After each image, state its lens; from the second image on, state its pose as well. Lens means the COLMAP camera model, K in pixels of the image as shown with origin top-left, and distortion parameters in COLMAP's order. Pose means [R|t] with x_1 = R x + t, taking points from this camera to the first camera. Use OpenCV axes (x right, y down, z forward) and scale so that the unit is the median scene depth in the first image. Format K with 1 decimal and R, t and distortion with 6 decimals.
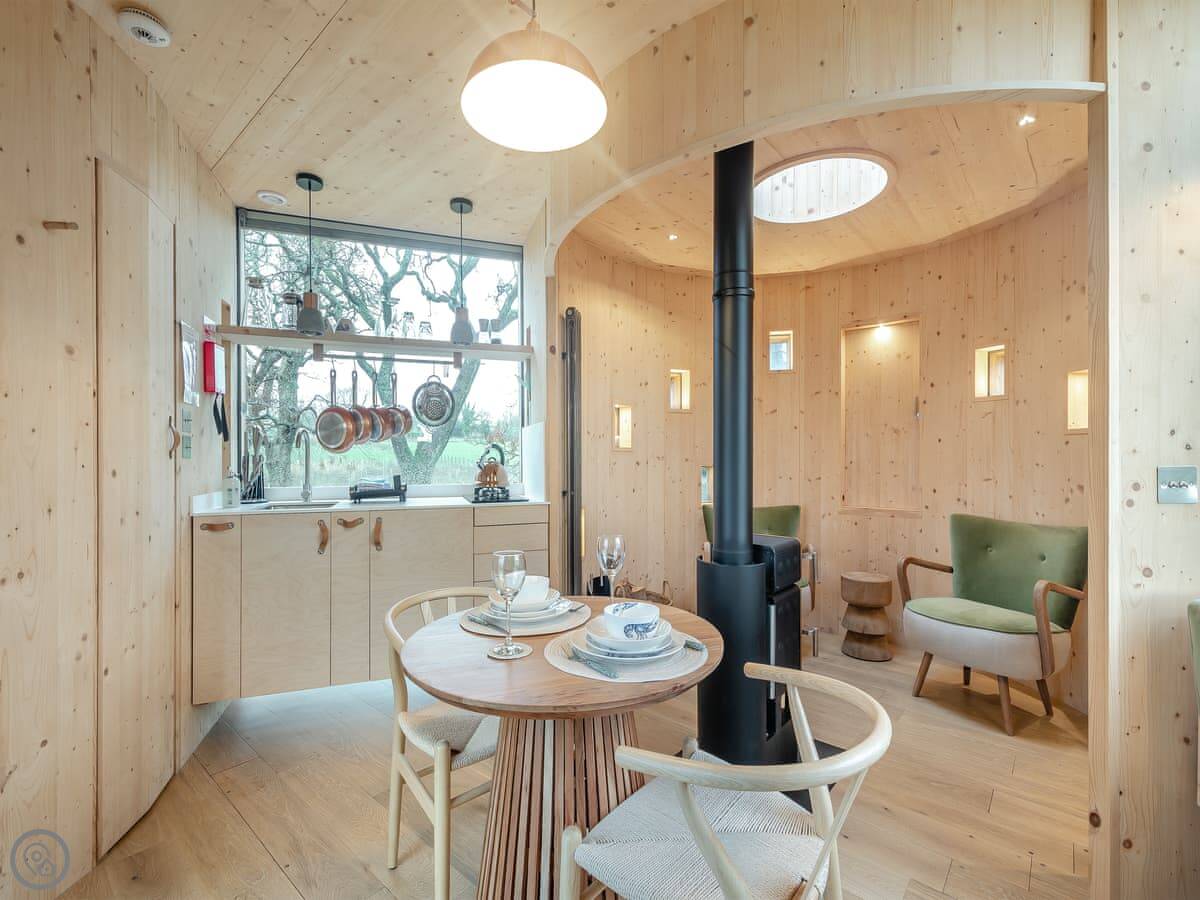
lens RADIAL K [[528.8, 0, 600.4], [0, 528.8, 459.7], [0, 0, 1]] dist [0.013472, -0.001602]
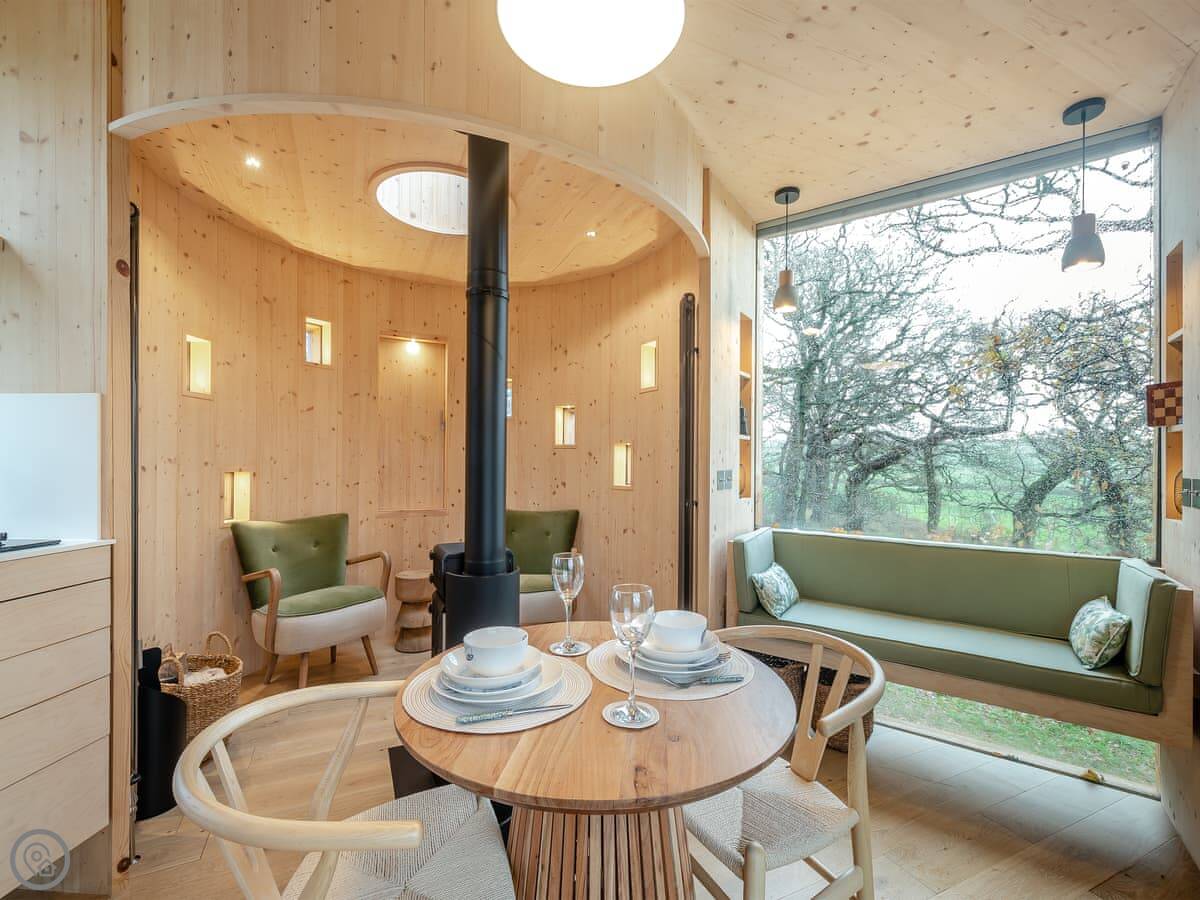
lens RADIAL K [[528.8, 0, 583.9], [0, 528.8, 459.6], [0, 0, 1]] dist [0.013472, -0.001602]
pose [[0.408464, 0.011325, 0.912704, -0.368332], [-0.005260, 0.999936, -0.010054, -0.001111], [-0.912759, -0.000695, 0.408497, 0.288603]]
